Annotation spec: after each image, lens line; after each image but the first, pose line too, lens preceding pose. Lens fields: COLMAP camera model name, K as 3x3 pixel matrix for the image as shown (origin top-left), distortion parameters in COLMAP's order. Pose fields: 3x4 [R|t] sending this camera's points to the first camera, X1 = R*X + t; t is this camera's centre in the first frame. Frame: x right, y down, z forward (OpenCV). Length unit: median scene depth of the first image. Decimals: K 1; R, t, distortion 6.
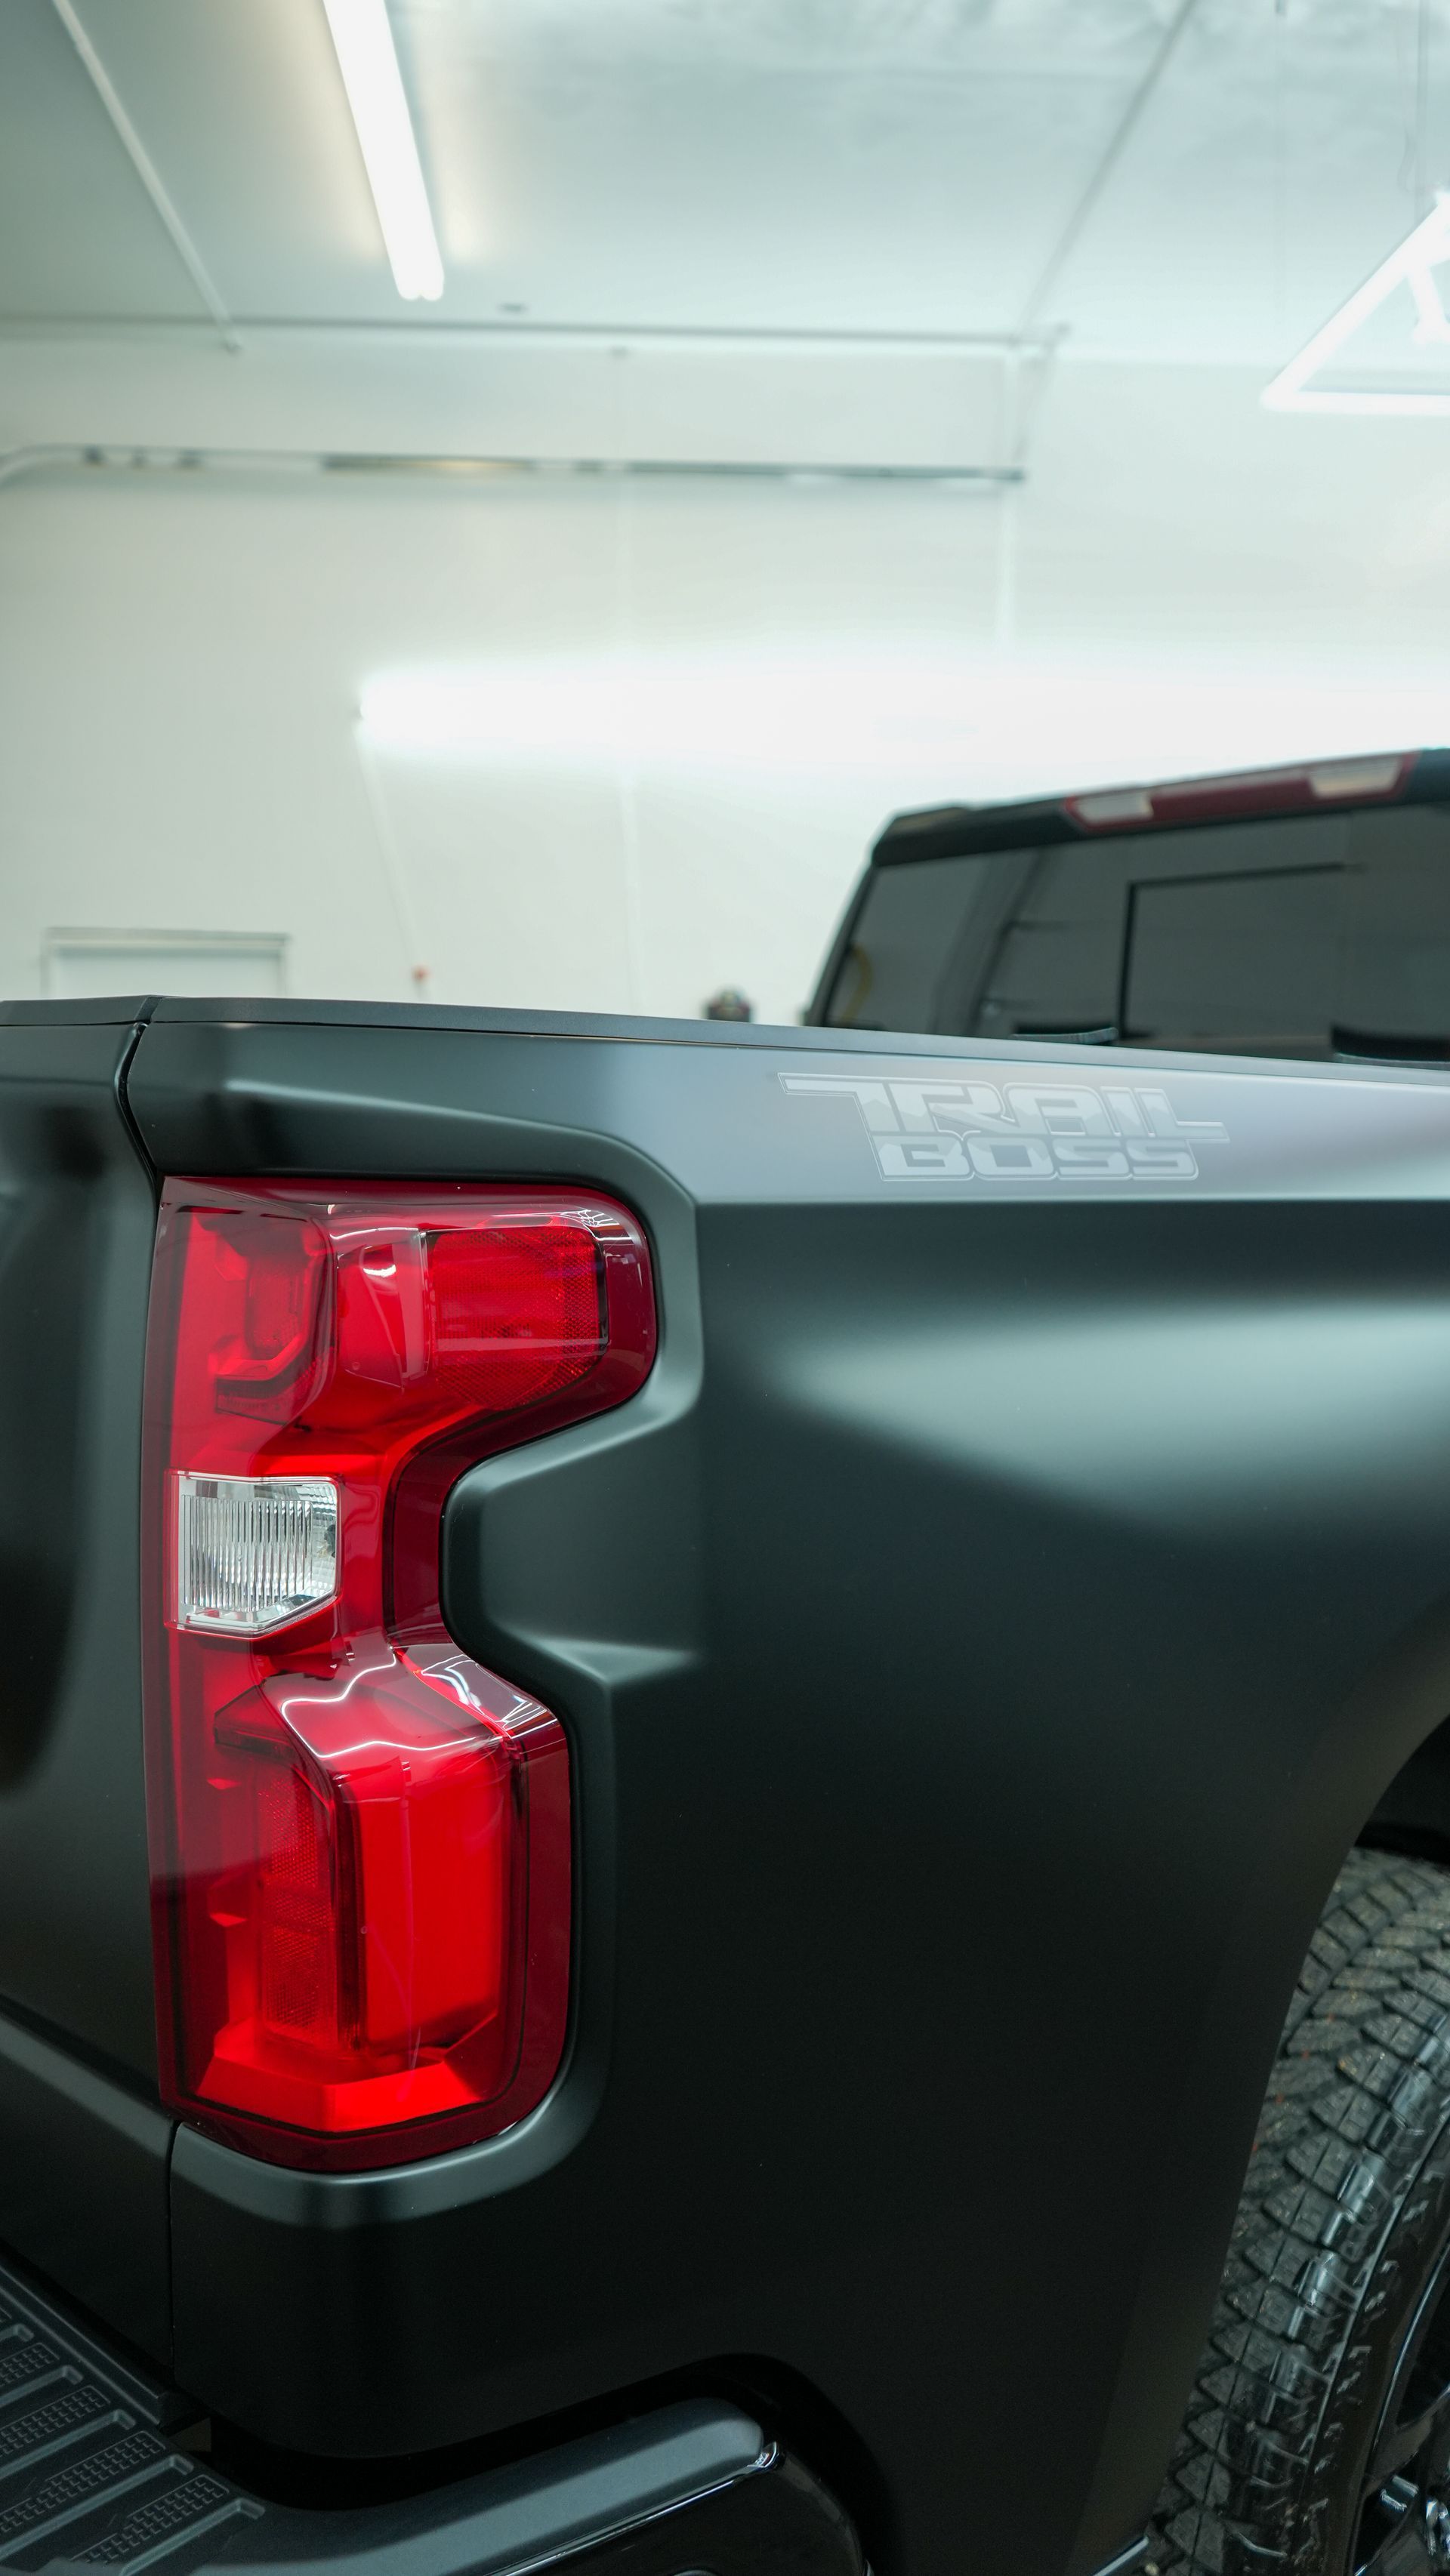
lens RADIAL K [[2045.3, 0, 725.0], [0, 2045.3, 1288.0], [0, 0, 1]] dist [0.001257, 0.004952]
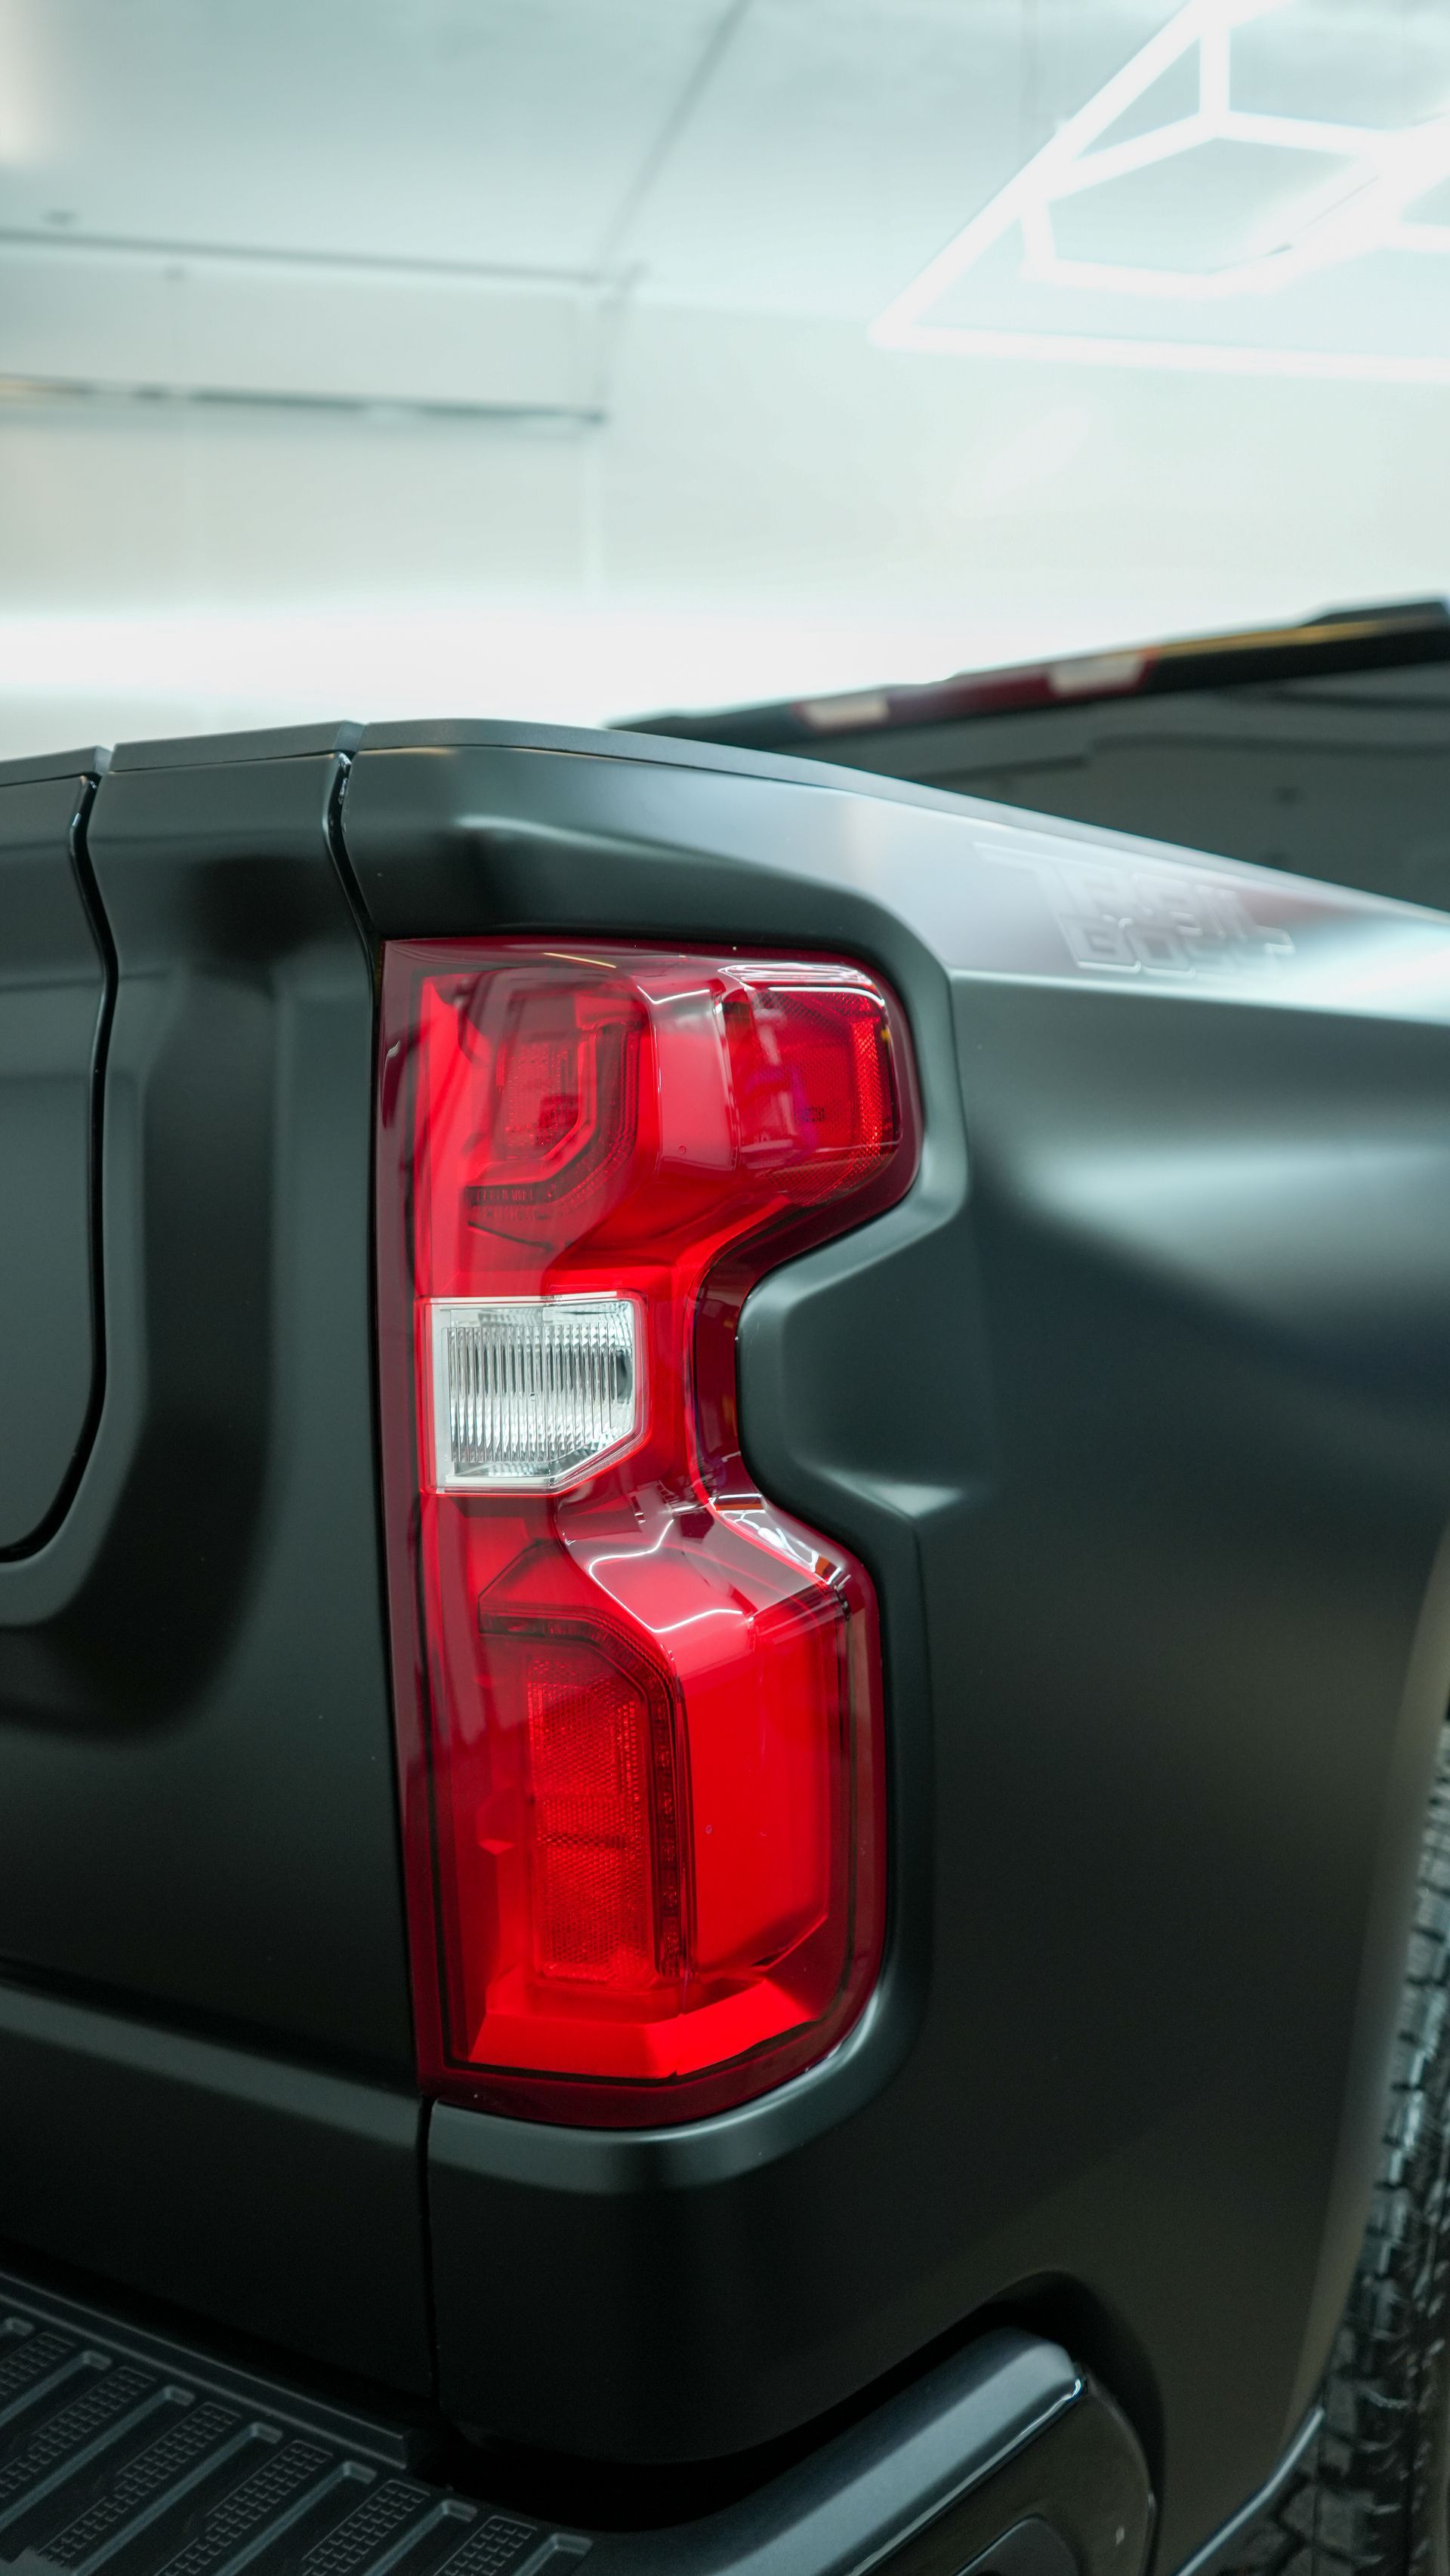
lens RADIAL K [[2045.3, 0, 725.0], [0, 2045.3, 1288.0], [0, 0, 1]] dist [0.001257, 0.004952]
pose [[0.974807, -0.061474, 0.214410, -0.295530], [0.058974, 0.998096, 0.018043, 0.069283], [-0.215111, -0.004943, 0.976577, 0.162817]]
